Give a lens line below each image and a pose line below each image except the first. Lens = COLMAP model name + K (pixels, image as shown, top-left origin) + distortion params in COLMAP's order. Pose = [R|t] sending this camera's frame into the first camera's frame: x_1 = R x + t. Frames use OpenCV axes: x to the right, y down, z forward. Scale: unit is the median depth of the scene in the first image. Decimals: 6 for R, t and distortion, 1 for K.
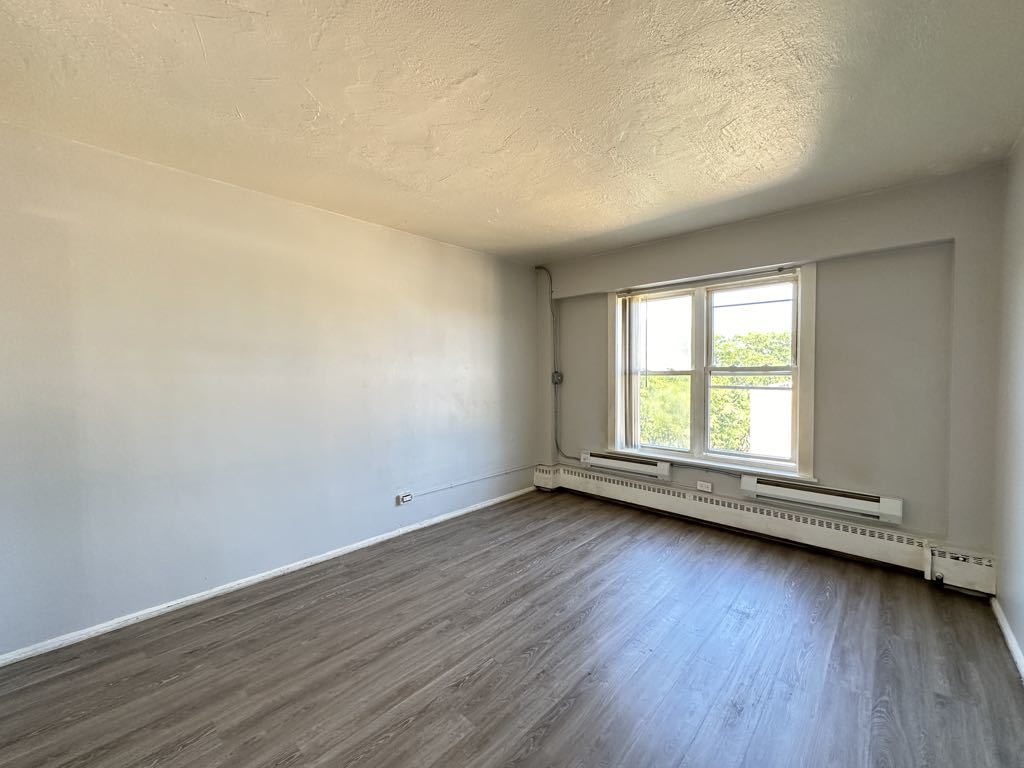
lens RADIAL K [[408.0, 0, 511.2], [0, 408.0, 380.1], [0, 0, 1]] dist [-0.001140, 0.000034]
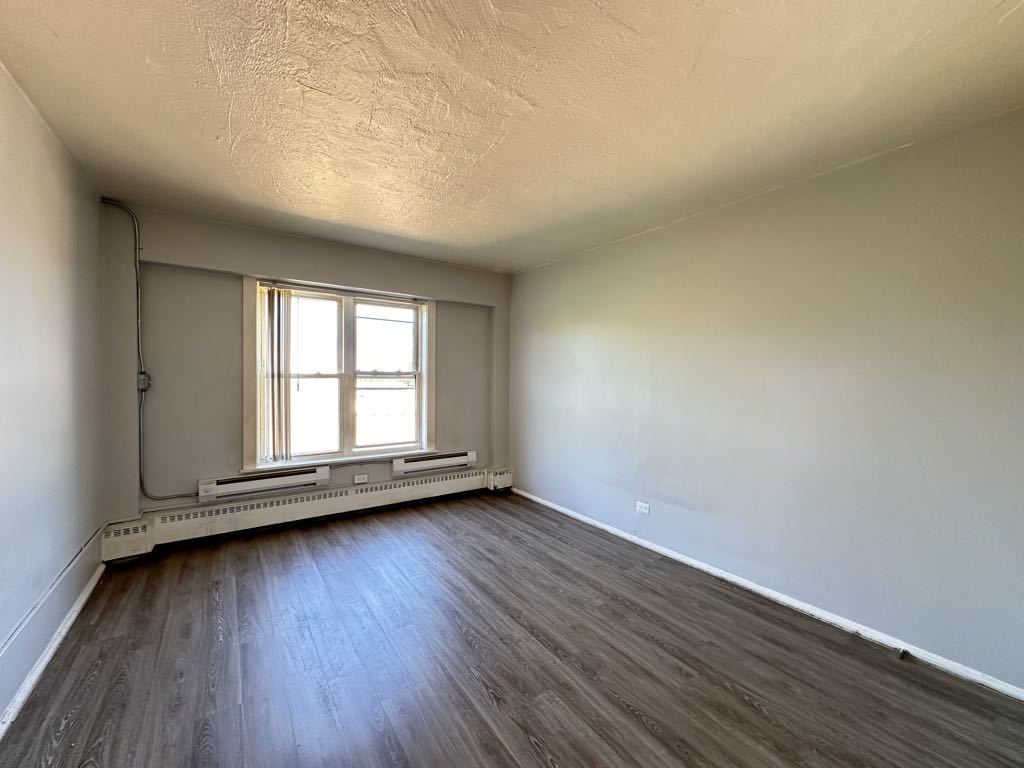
lens RADIAL K [[408.0, 0, 513.7], [0, 408.0, 378.1], [0, 0, 1]] dist [-0.001140, 0.000034]
pose [[0.195976, 0.002023, 0.980607, -0.632525], [0.007927, 0.999962, -0.003647, -0.006009], [-0.980577, 0.008488, 0.195953, 0.450574]]
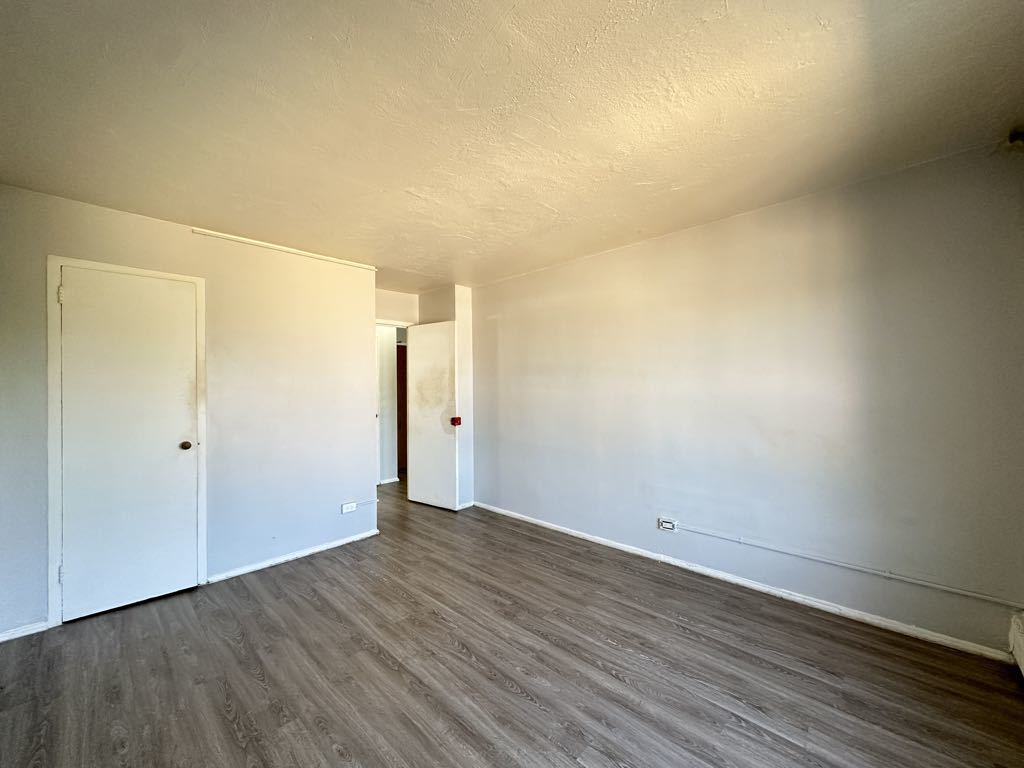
lens RADIAL K [[408.0, 0, 512.9], [0, 408.0, 382.3], [0, 0, 1]] dist [-0.001140, 0.000034]
pose [[-0.011302, -0.007019, -0.999912, 0.745247], [-0.008238, 0.999942, -0.006926, -0.021341], [0.999902, 0.008159, -0.011359, 0.752095]]
